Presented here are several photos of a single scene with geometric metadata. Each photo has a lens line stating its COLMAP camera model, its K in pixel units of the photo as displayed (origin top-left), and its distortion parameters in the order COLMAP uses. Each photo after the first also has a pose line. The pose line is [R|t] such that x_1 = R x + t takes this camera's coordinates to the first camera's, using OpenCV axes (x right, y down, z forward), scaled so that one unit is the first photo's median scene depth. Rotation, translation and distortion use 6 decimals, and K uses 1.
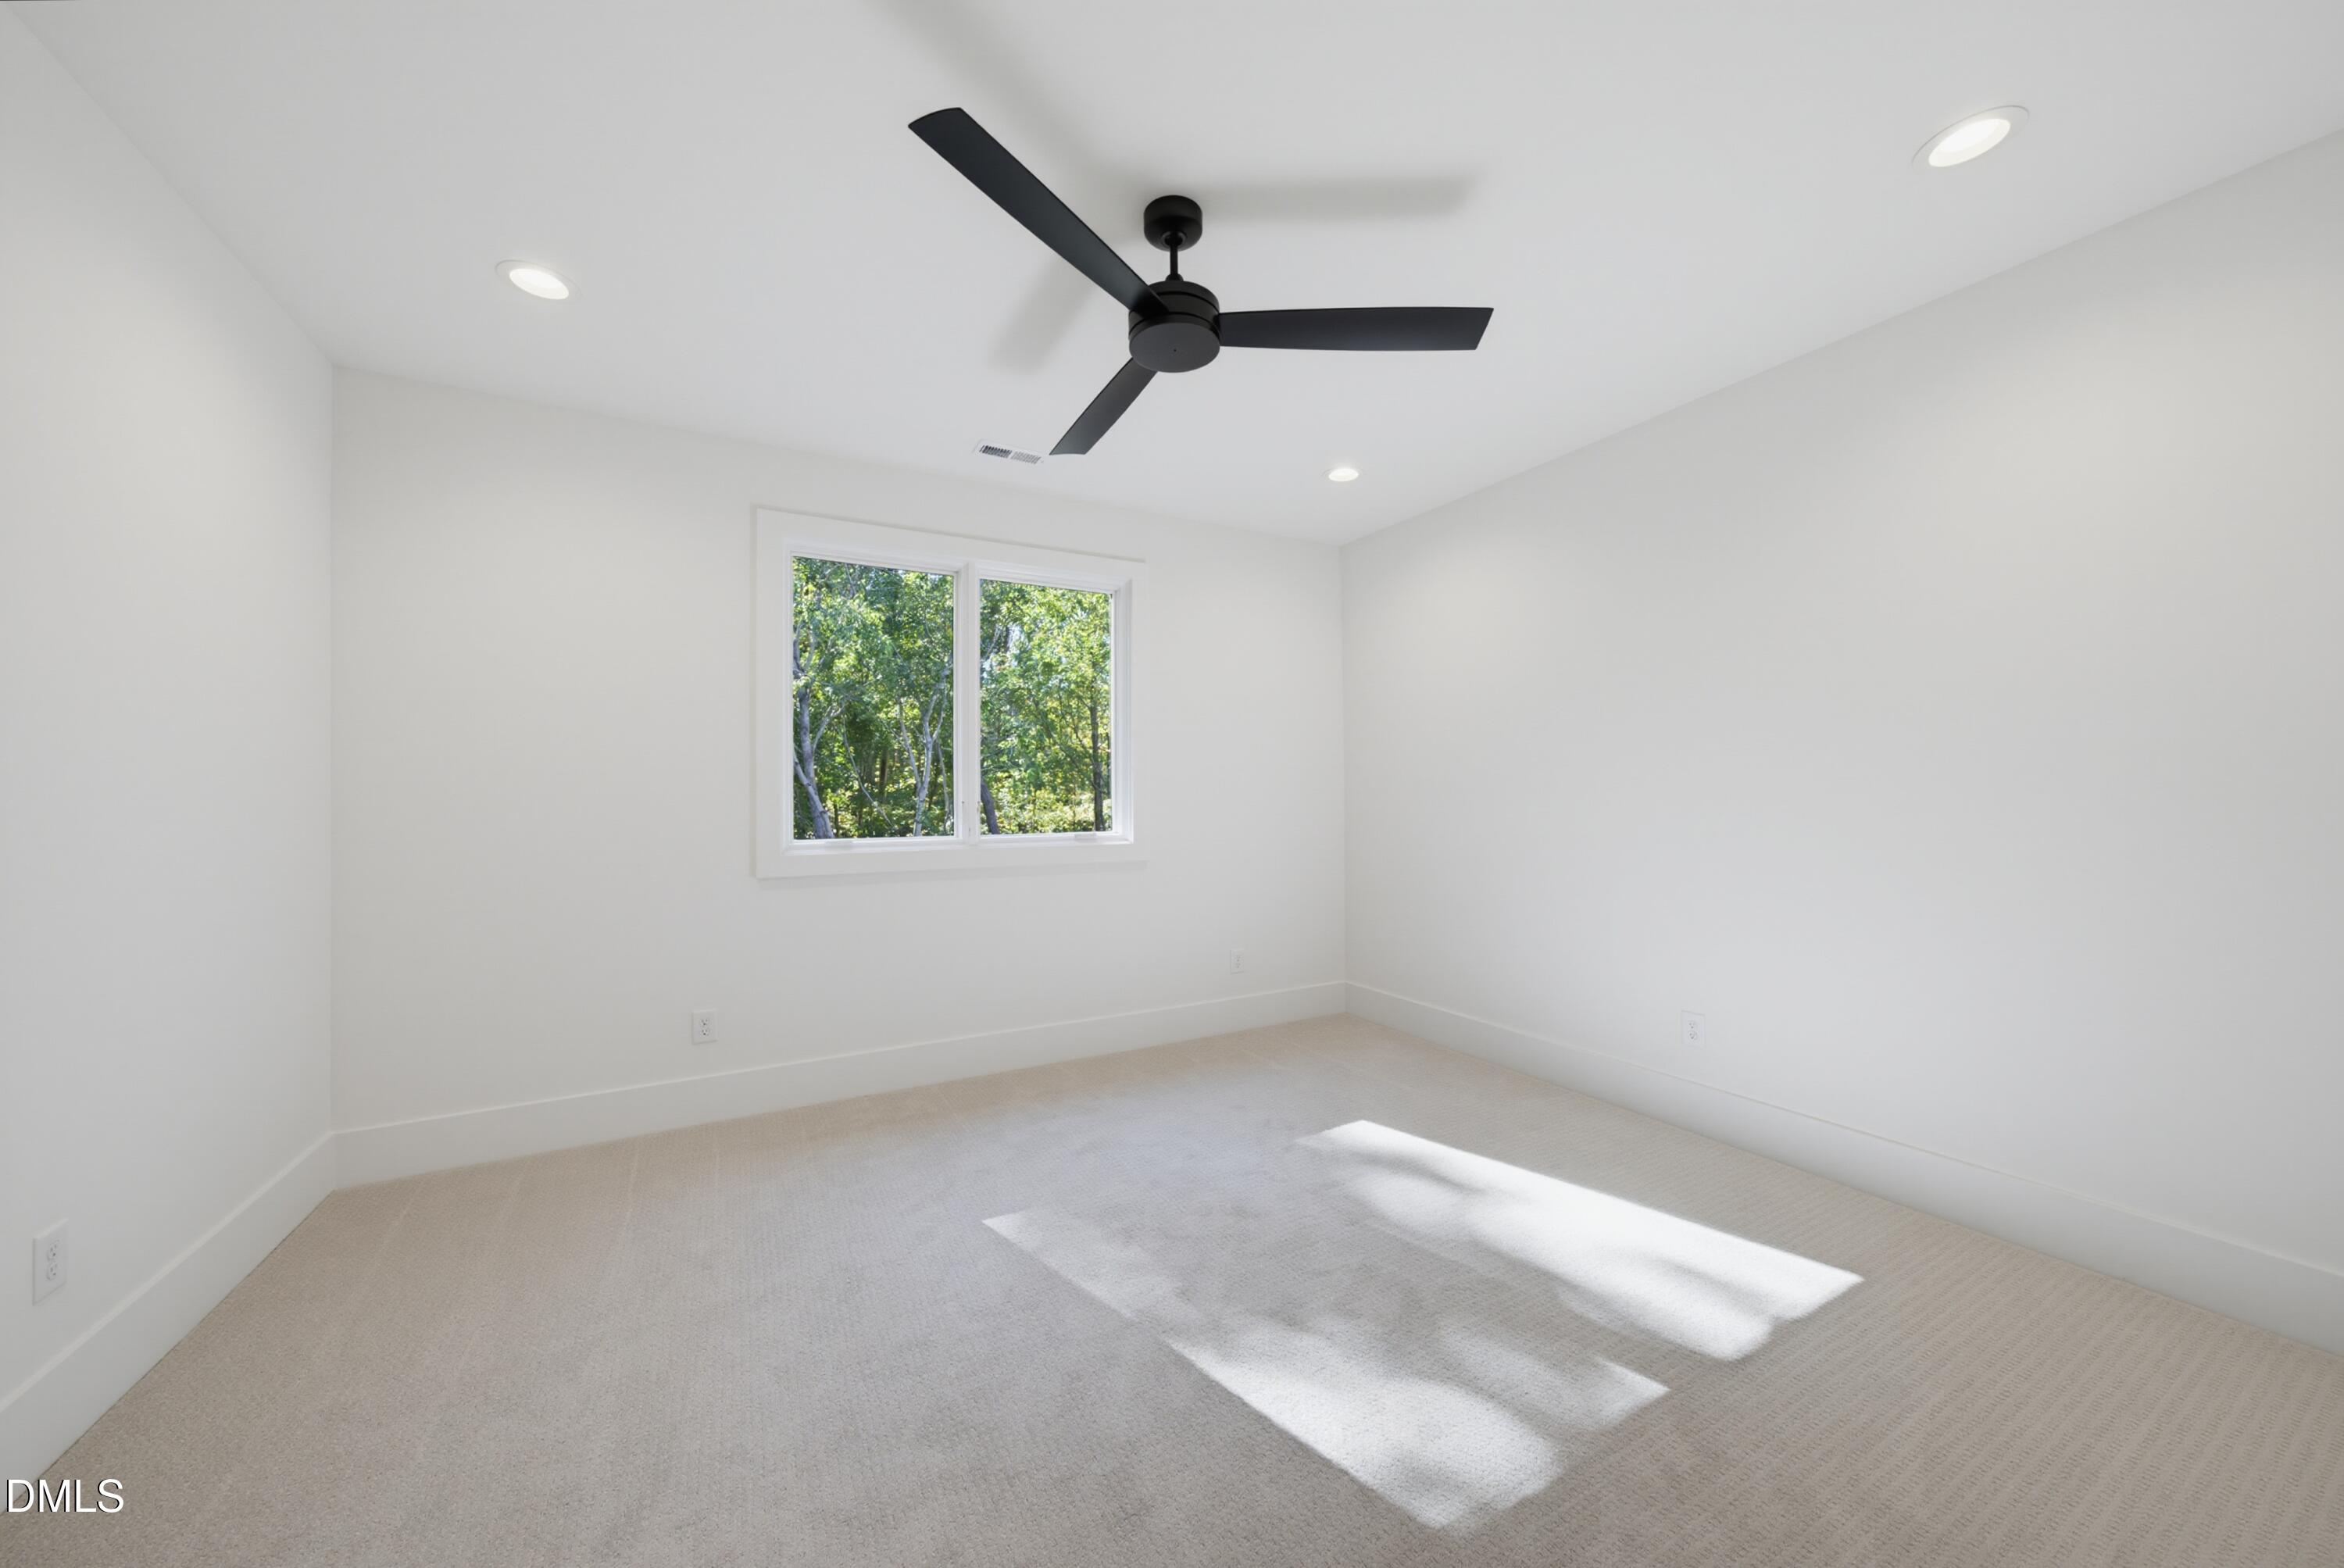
lens RADIAL K [[805.5, 0, 1172.0], [0, 805.5, 784.0], [0, 0, 1]] dist [0.001347, 0.000125]
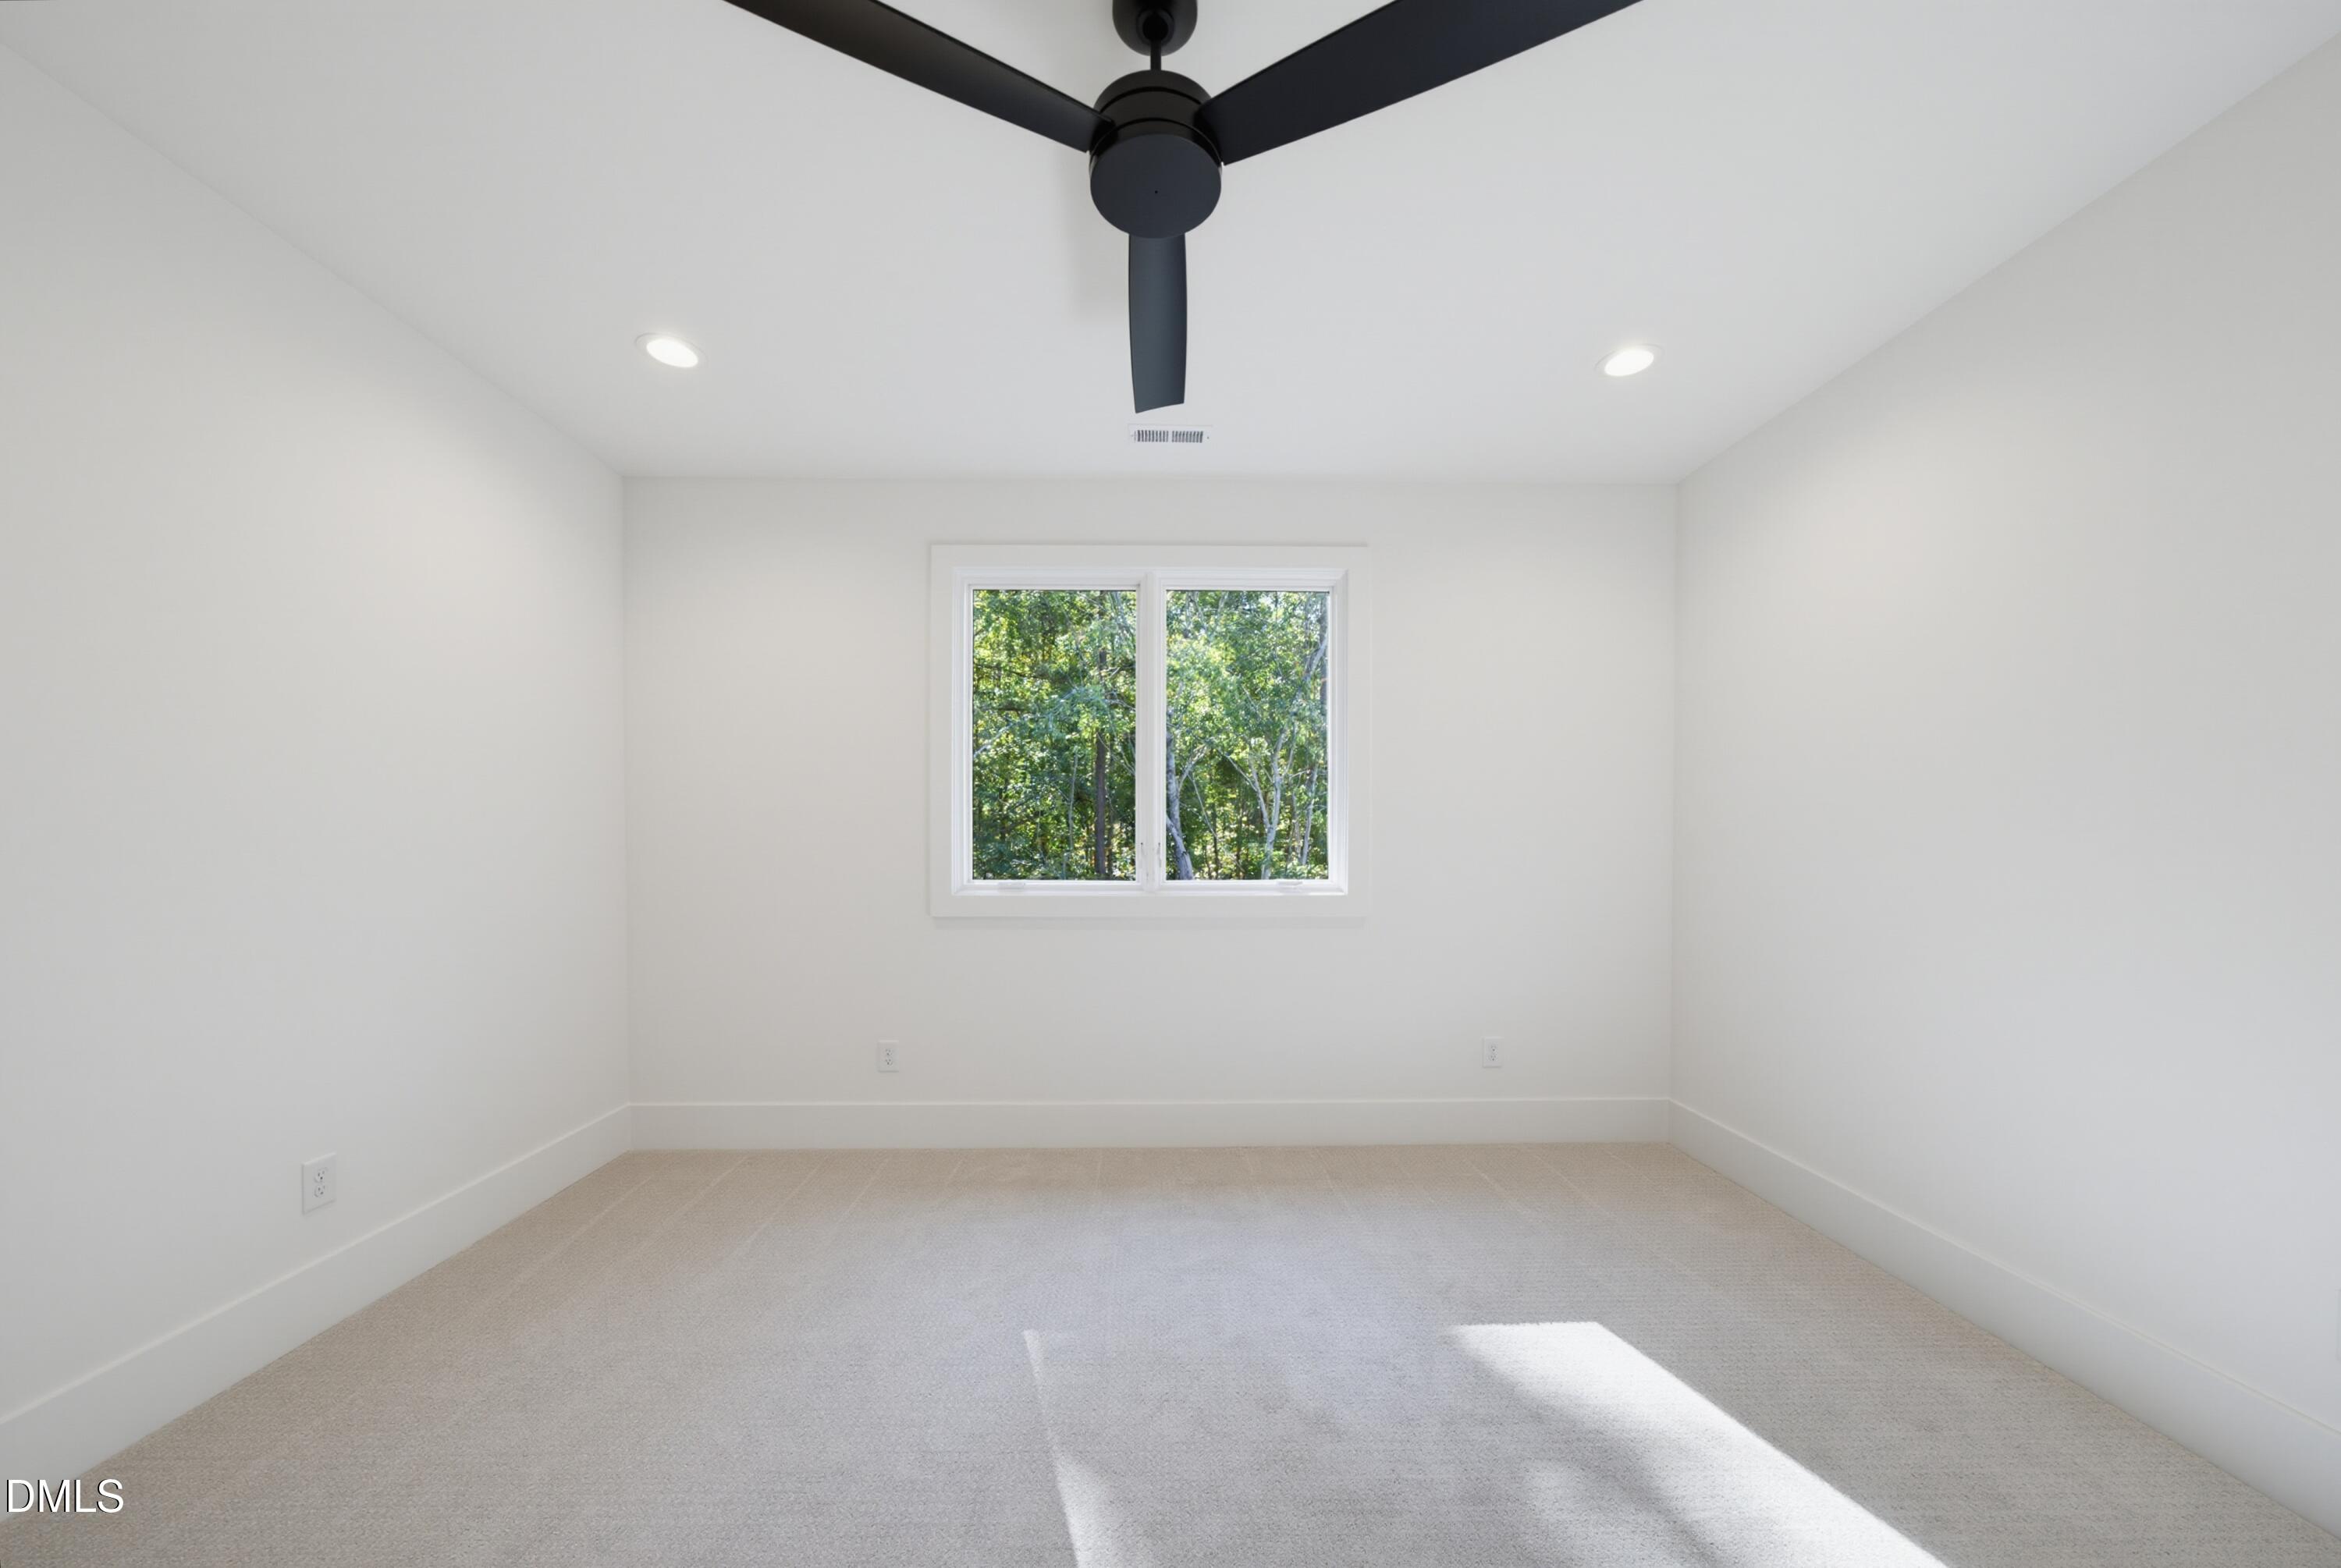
lens RADIAL K [[822.9, 0, 1170.9], [0, 822.9, 859.1], [0, 0, 1]] dist [-0.002411, -0.000046]
pose [[0.887227, 0.019073, -0.460938, 0.210302], [0.000195, 0.999129, 0.041717, 0.001582], [0.461332, -0.037102, 0.886451, 0.213356]]
